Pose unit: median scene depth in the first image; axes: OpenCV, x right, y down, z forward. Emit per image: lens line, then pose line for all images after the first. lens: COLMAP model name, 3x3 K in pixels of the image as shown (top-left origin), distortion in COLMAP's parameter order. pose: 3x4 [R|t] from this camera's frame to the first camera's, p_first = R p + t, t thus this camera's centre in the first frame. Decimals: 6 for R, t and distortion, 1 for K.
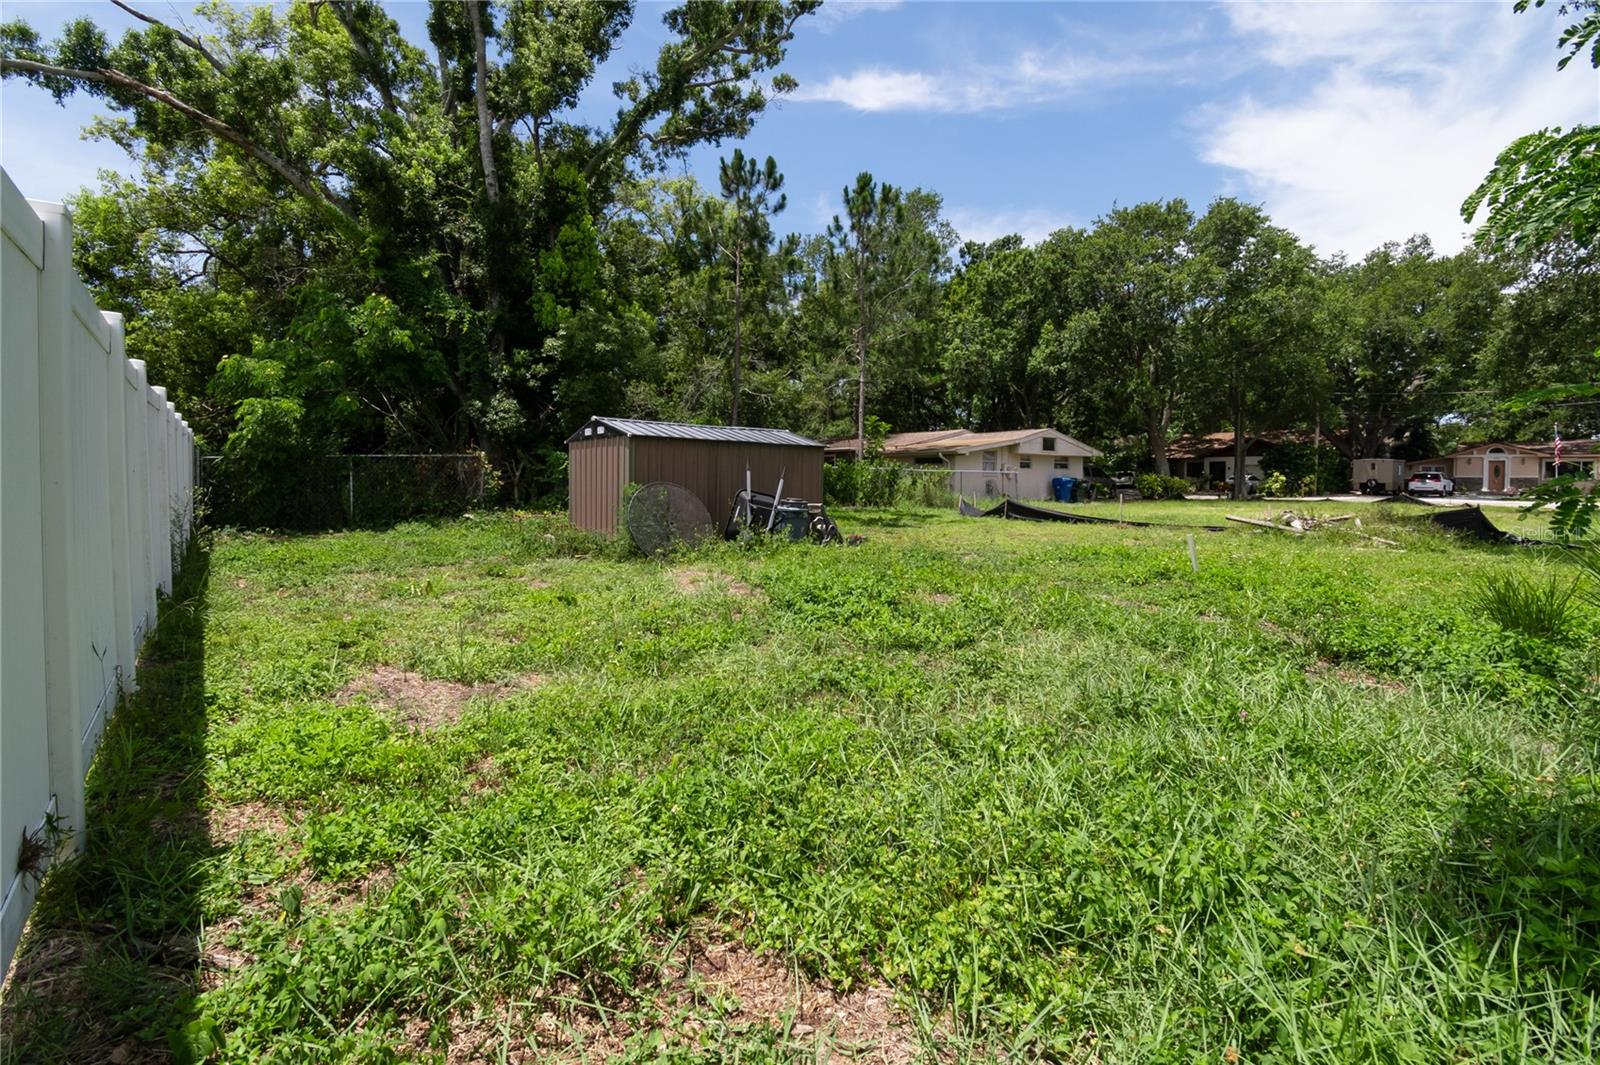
lens RADIAL K [[705.3, 0, 793.7], [0, 705.3, 491.4], [0, 0, 1]] dist [0.008343, -0.020996]
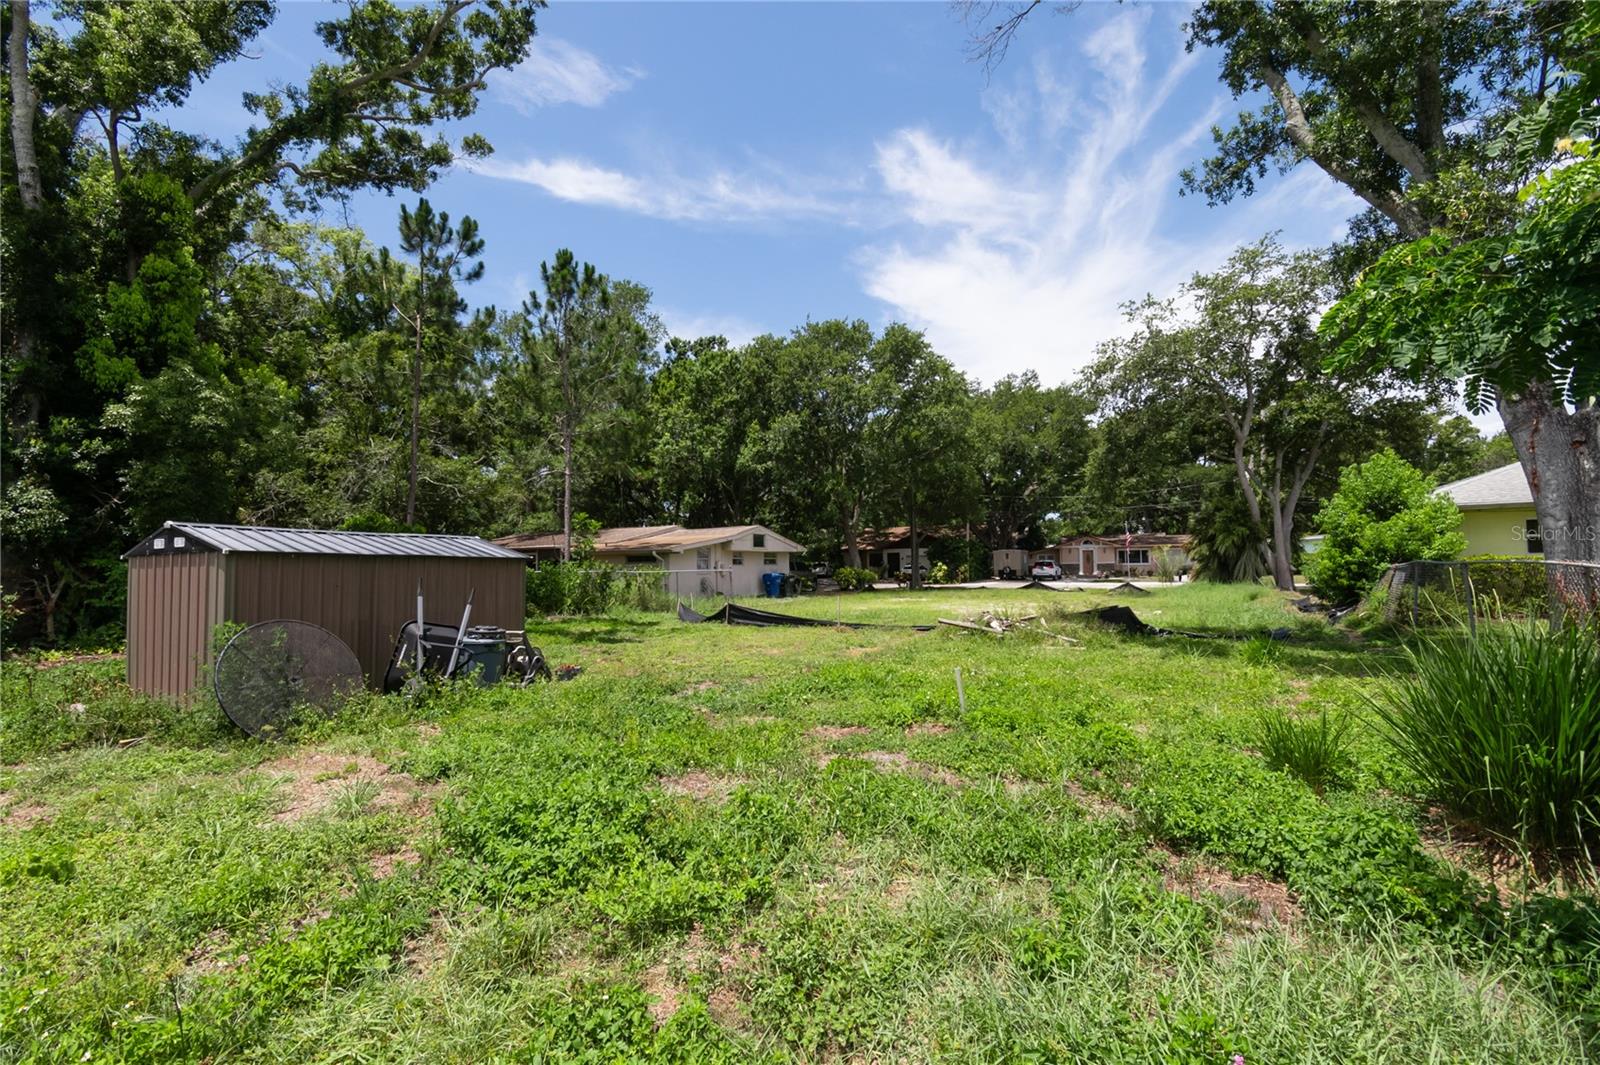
lens RADIAL K [[702.8, 0, 783.1], [0, 702.8, 538.6], [0, 0, 1]] dist [0.002814, -0.014310]
pose [[0.921925, -0.001681, 0.387365, 0.000872], [0.024998, 0.998164, -0.055164, -0.012424], [-0.386561, 0.060540, 0.920275, 0.049655]]
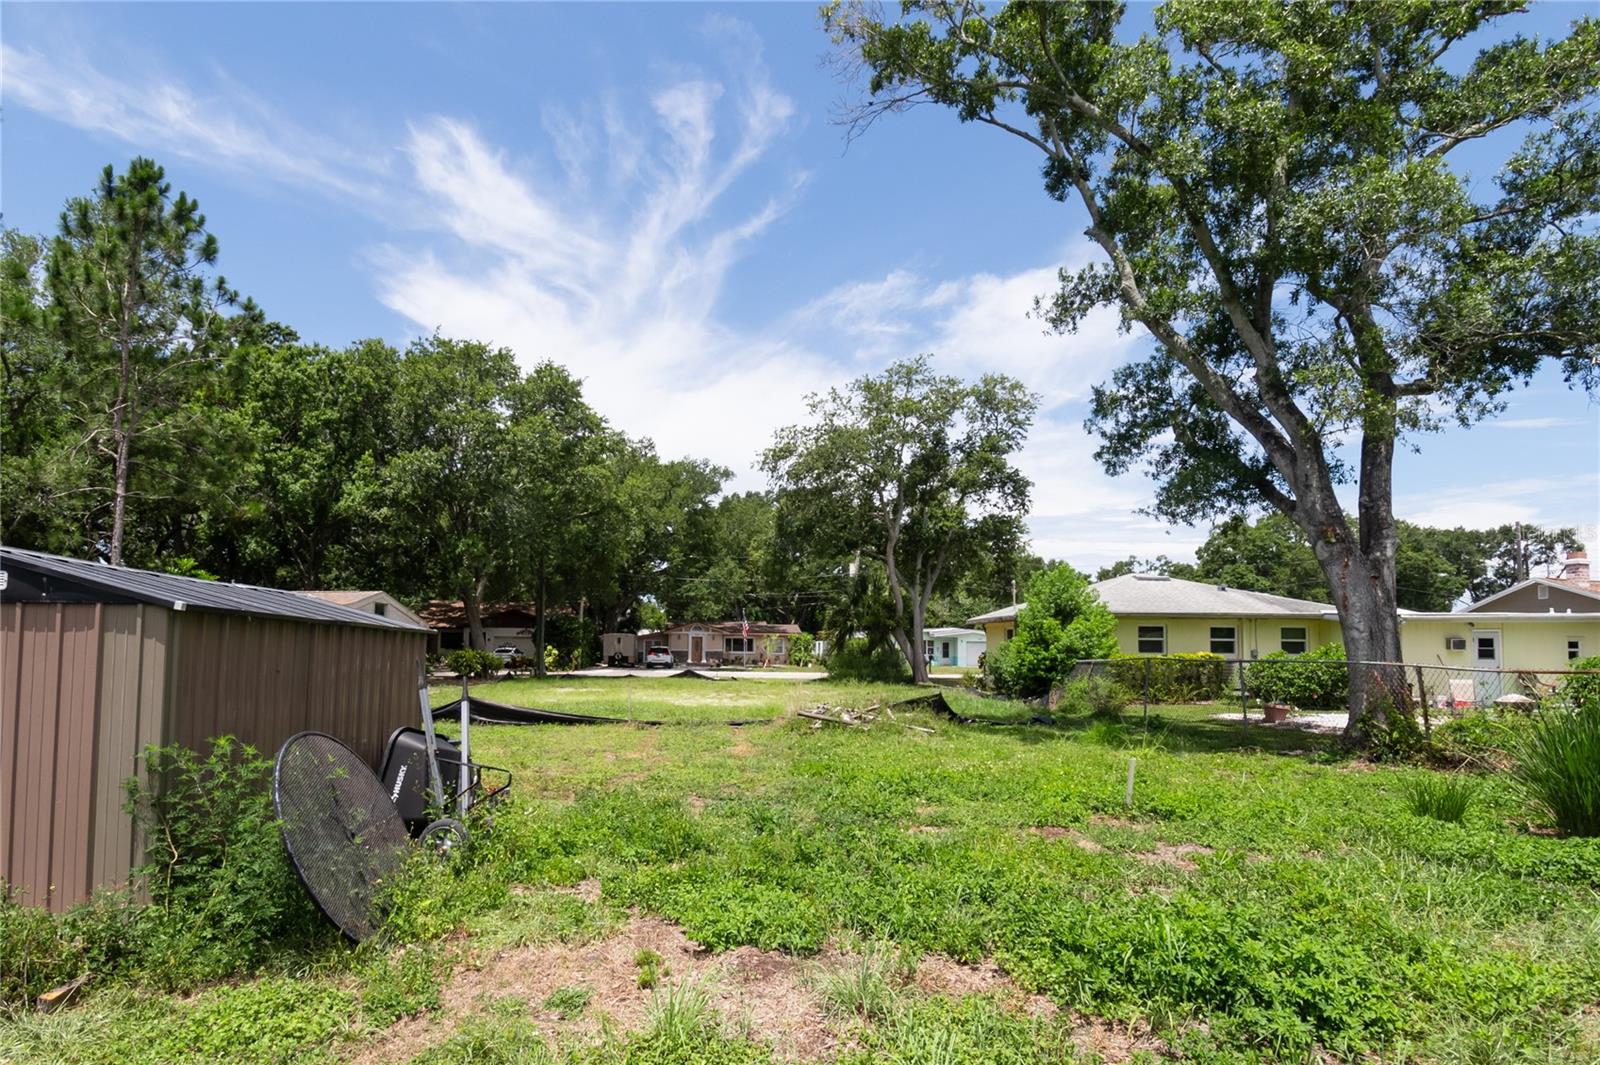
lens RADIAL K [[816.6, 0, 743.2], [0, 816.6, 589.2], [0, 0, 1]] dist [0.038549, -0.037887]
pose [[0.584030, 0.061994, 0.809362, -0.122750], [0.006839, 0.996668, -0.081276, -0.015588], [-0.811704, 0.053003, 0.581660, 0.154187]]
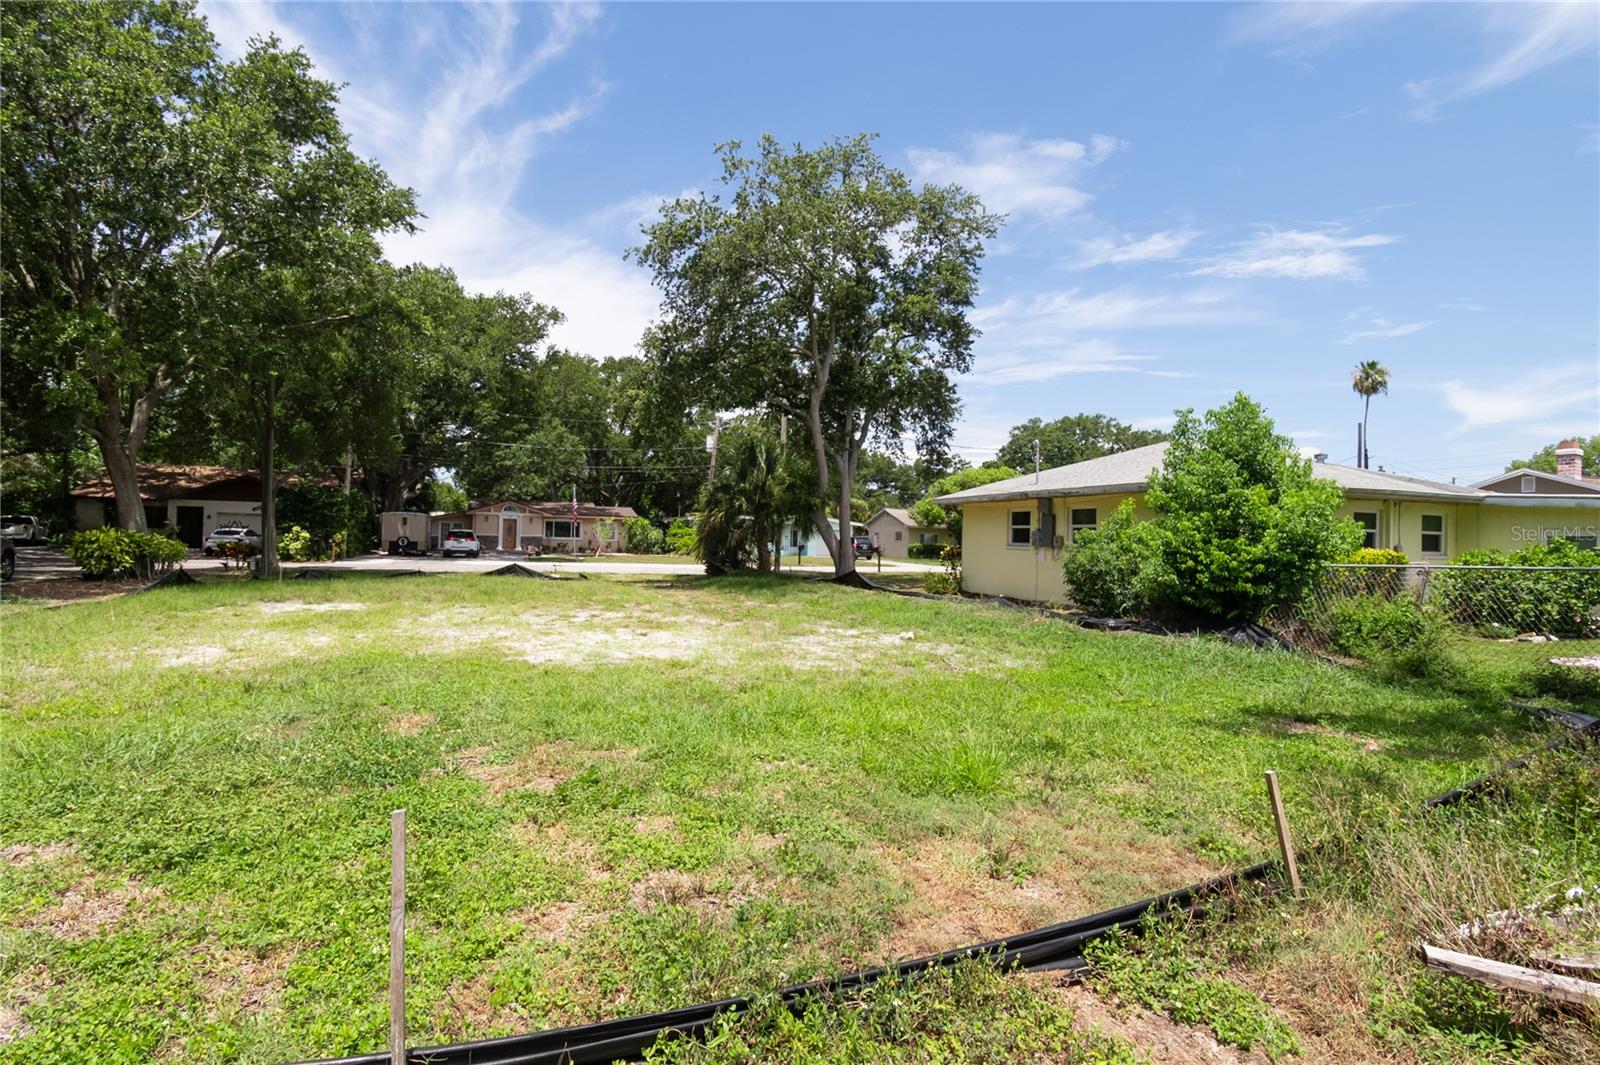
lens RADIAL K [[730.7, 0, 780.8], [0, 730.7, 529.3], [0, 0, 1]] dist [0.007667, -0.017675]
pose [[0.298338, 0.016896, 0.954311, 0.183739], [-0.003167, 0.999855, -0.016712, -0.018550], [-0.954455, 0.001963, 0.298348, 0.445150]]
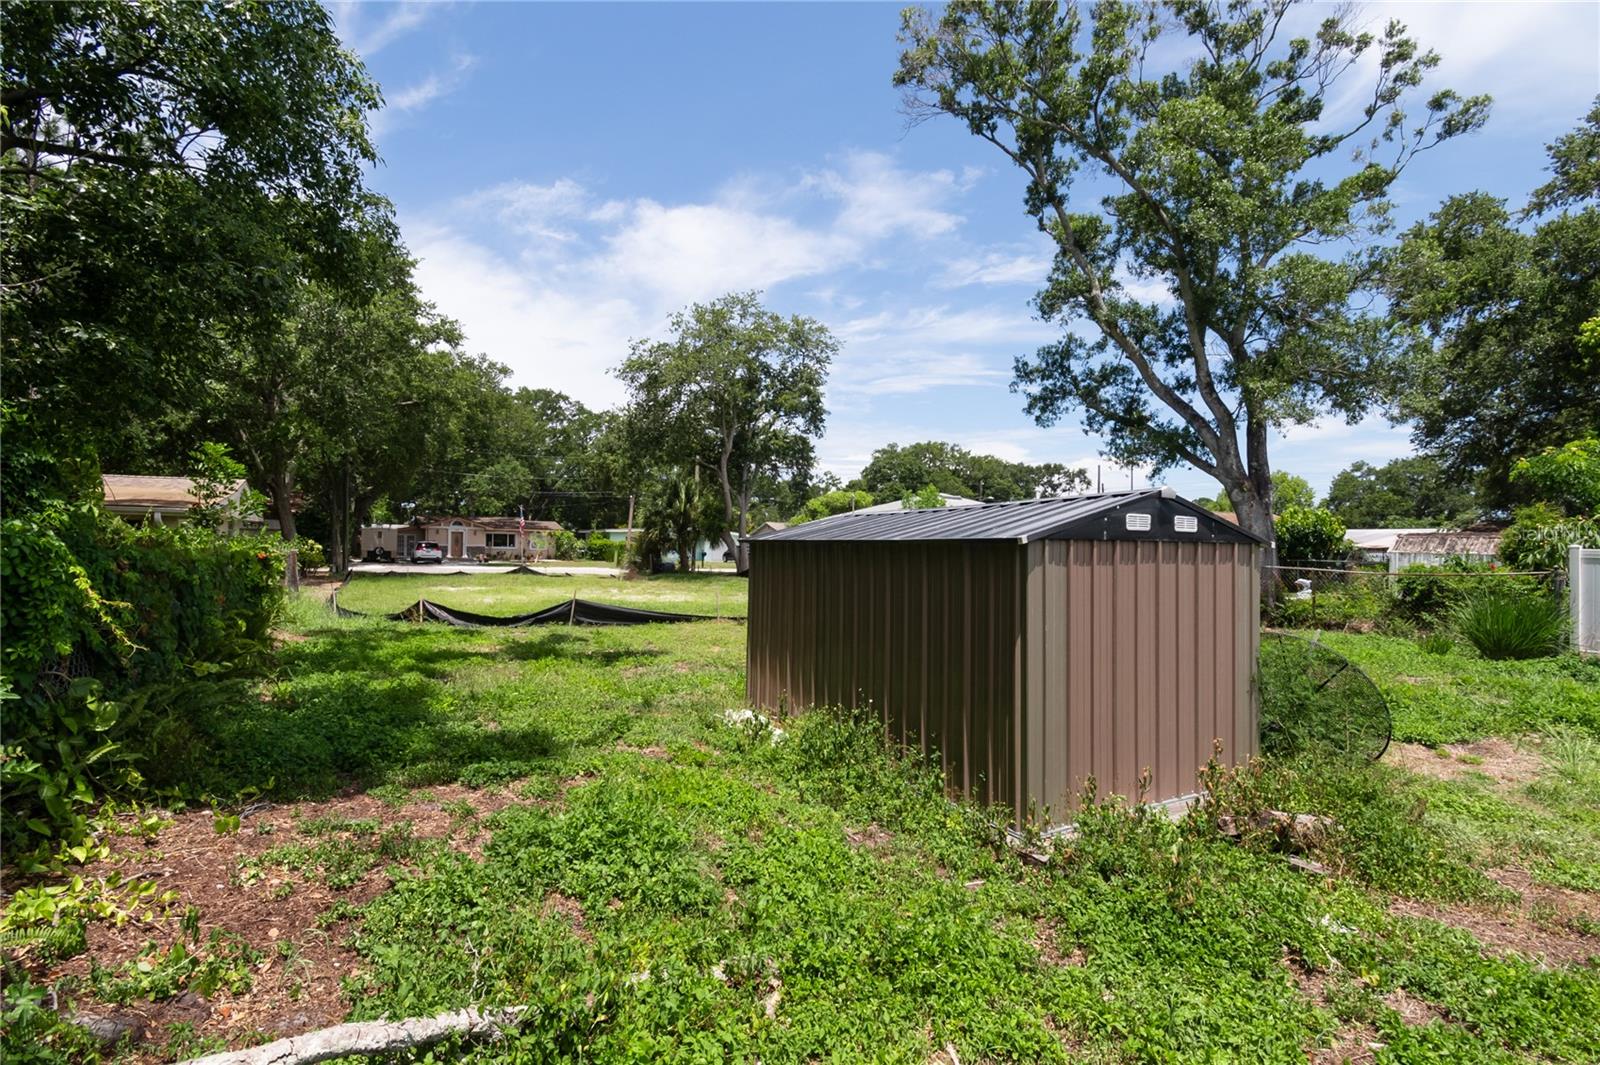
lens RADIAL K [[755.8, 0, 760.5], [0, 755.8, 536.9], [0, 0, 1]] dist [0.011880, -0.018909]
pose [[0.166628, 0.014131, 0.985919, -0.244401], [0.000103, 0.999897, -0.014349, -0.023570], [-0.986020, 0.002493, 0.166609, 0.379931]]
